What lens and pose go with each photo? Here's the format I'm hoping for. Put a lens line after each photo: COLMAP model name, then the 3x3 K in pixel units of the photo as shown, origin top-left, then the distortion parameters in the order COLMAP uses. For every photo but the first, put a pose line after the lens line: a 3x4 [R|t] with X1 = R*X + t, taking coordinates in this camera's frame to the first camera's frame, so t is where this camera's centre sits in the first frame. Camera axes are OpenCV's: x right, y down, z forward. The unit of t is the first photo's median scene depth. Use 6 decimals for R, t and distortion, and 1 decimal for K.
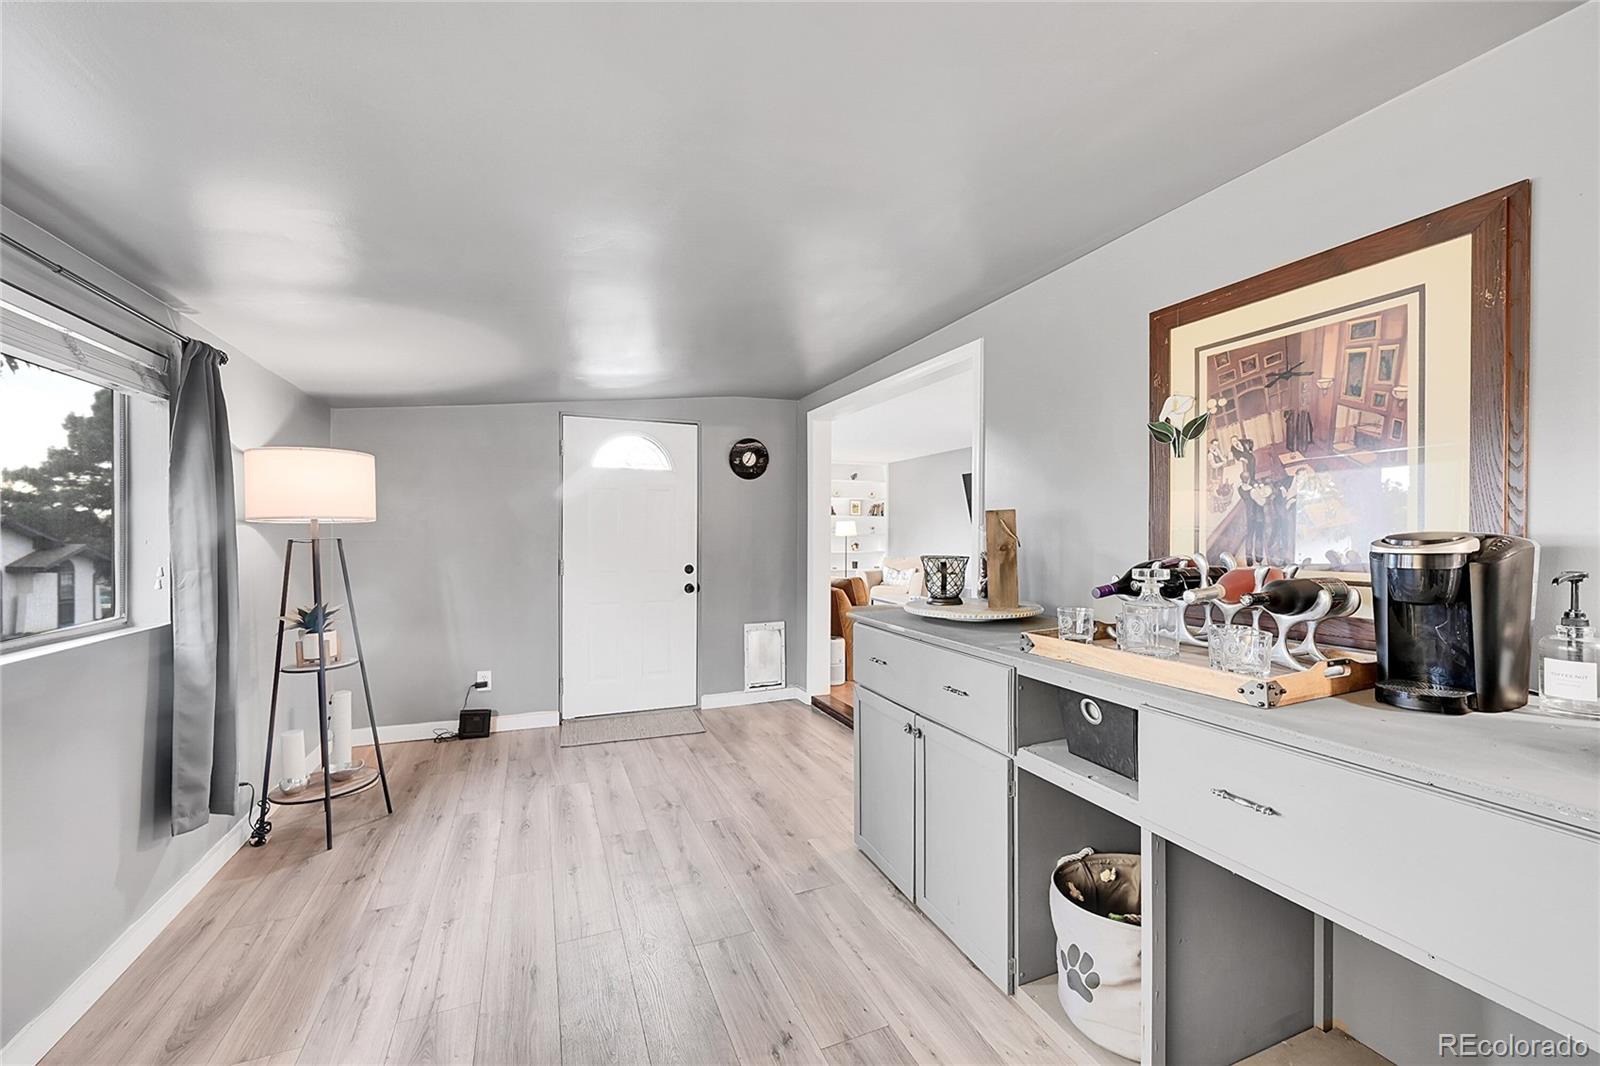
lens RADIAL K [[628.6, 0, 799.1], [0, 628.6, 539.1], [0, 0, 1]] dist [-0.002338, 0.000048]
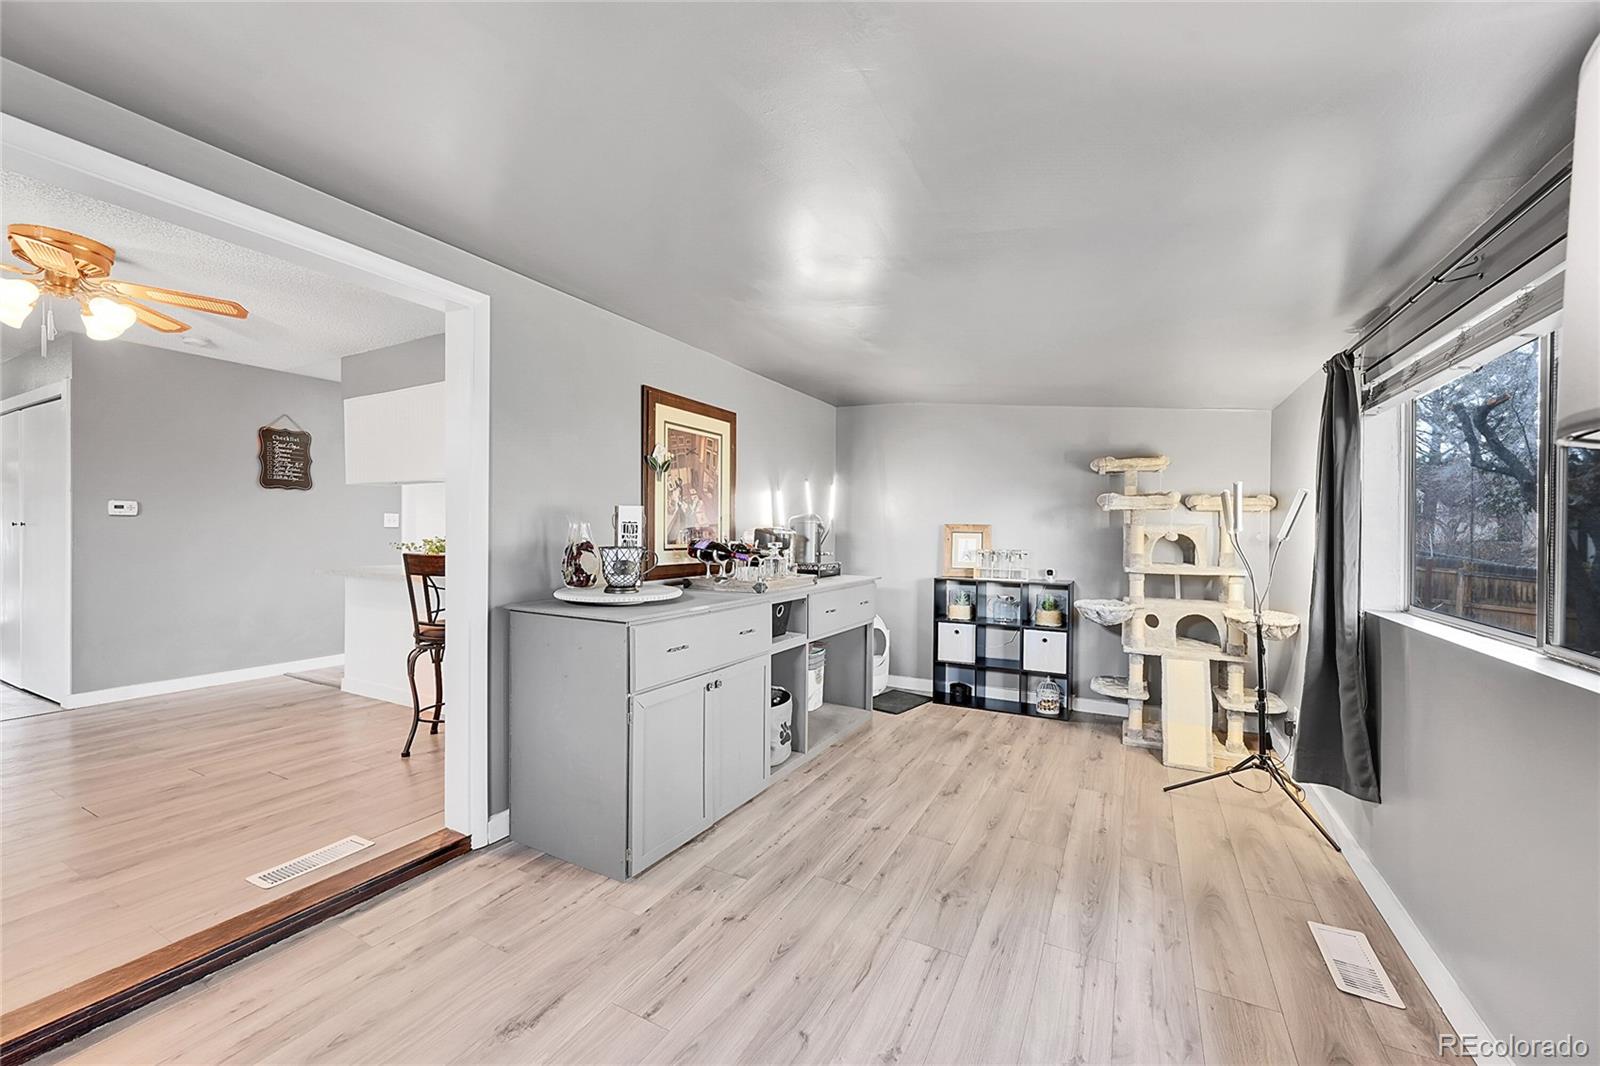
lens RADIAL K [[628.6, 0, 802.3], [0, 628.6, 535.0], [0, 0, 1]] dist [-0.002338, 0.000048]
pose [[-0.632896, -0.011342, 0.774154, -1.008918], [-0.002612, 0.999918, 0.012515, -0.007778], [-0.774232, 0.005899, -0.632874, 1.881035]]
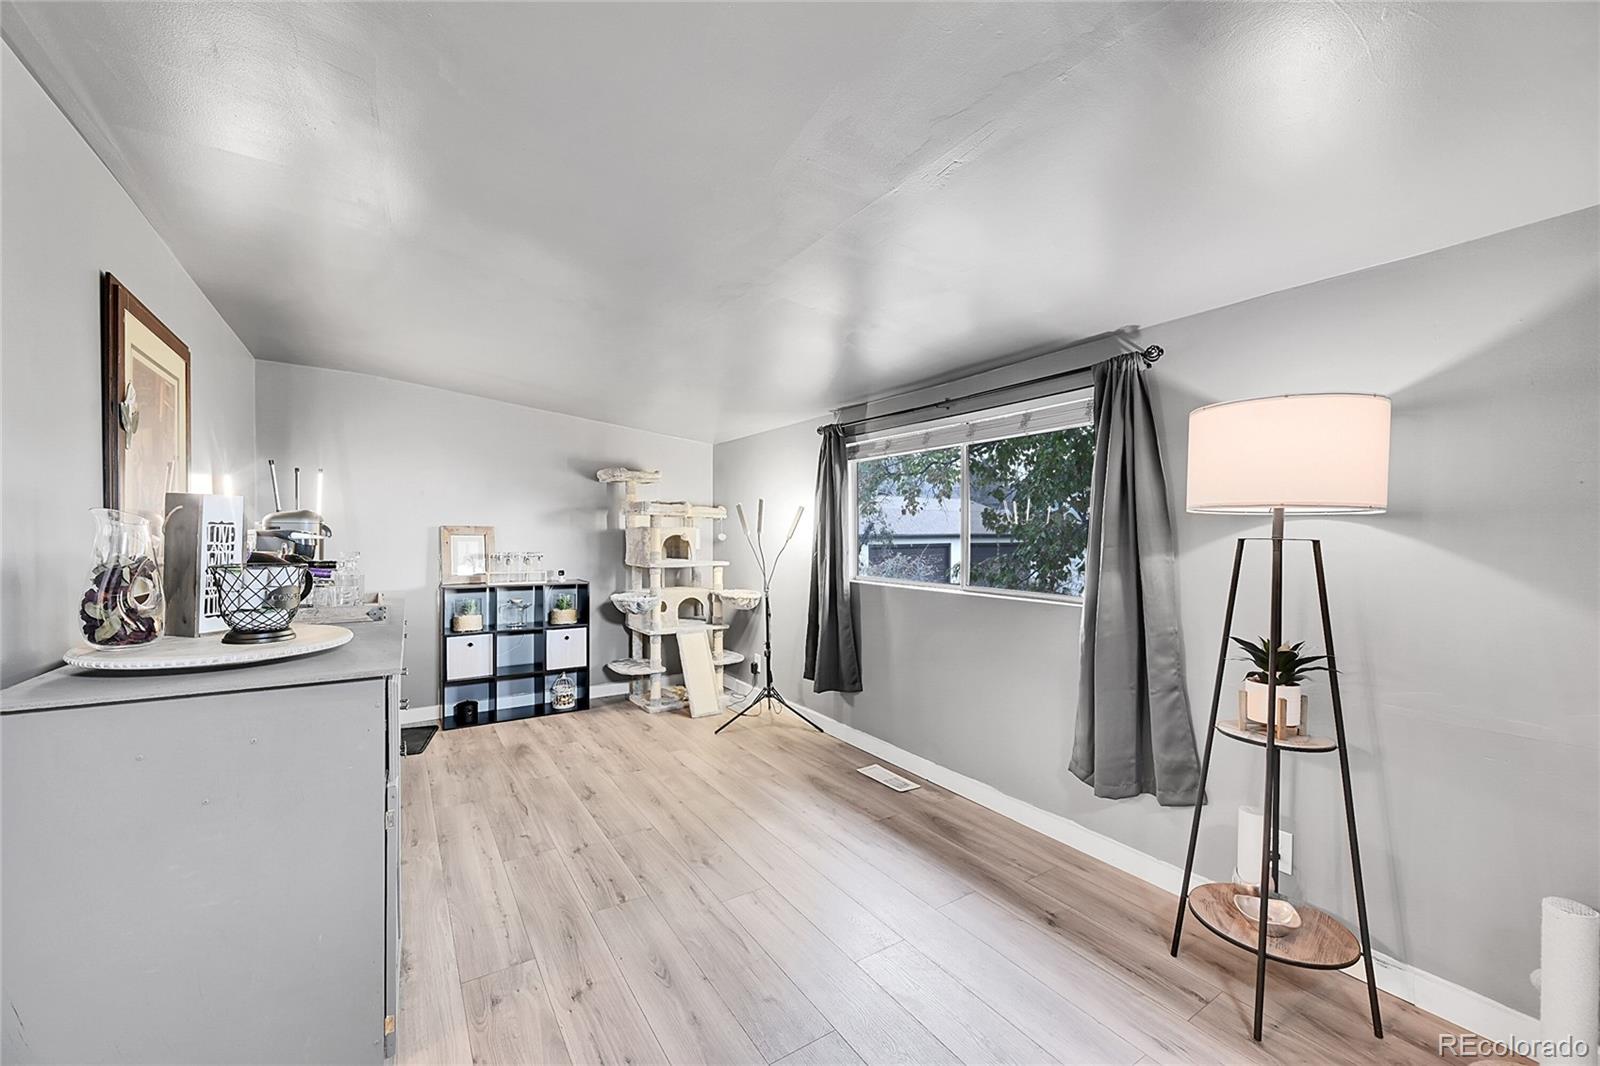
lens RADIAL K [[628.6, 0, 798.6], [0, 628.6, 539.0], [0, 0, 1]] dist [-0.002338, 0.000048]
pose [[-0.984128, -0.001754, -0.177452, -0.243563], [-0.004267, 0.999896, 0.013783, -0.010347], [0.177409, 0.014321, -0.984033, 2.249120]]
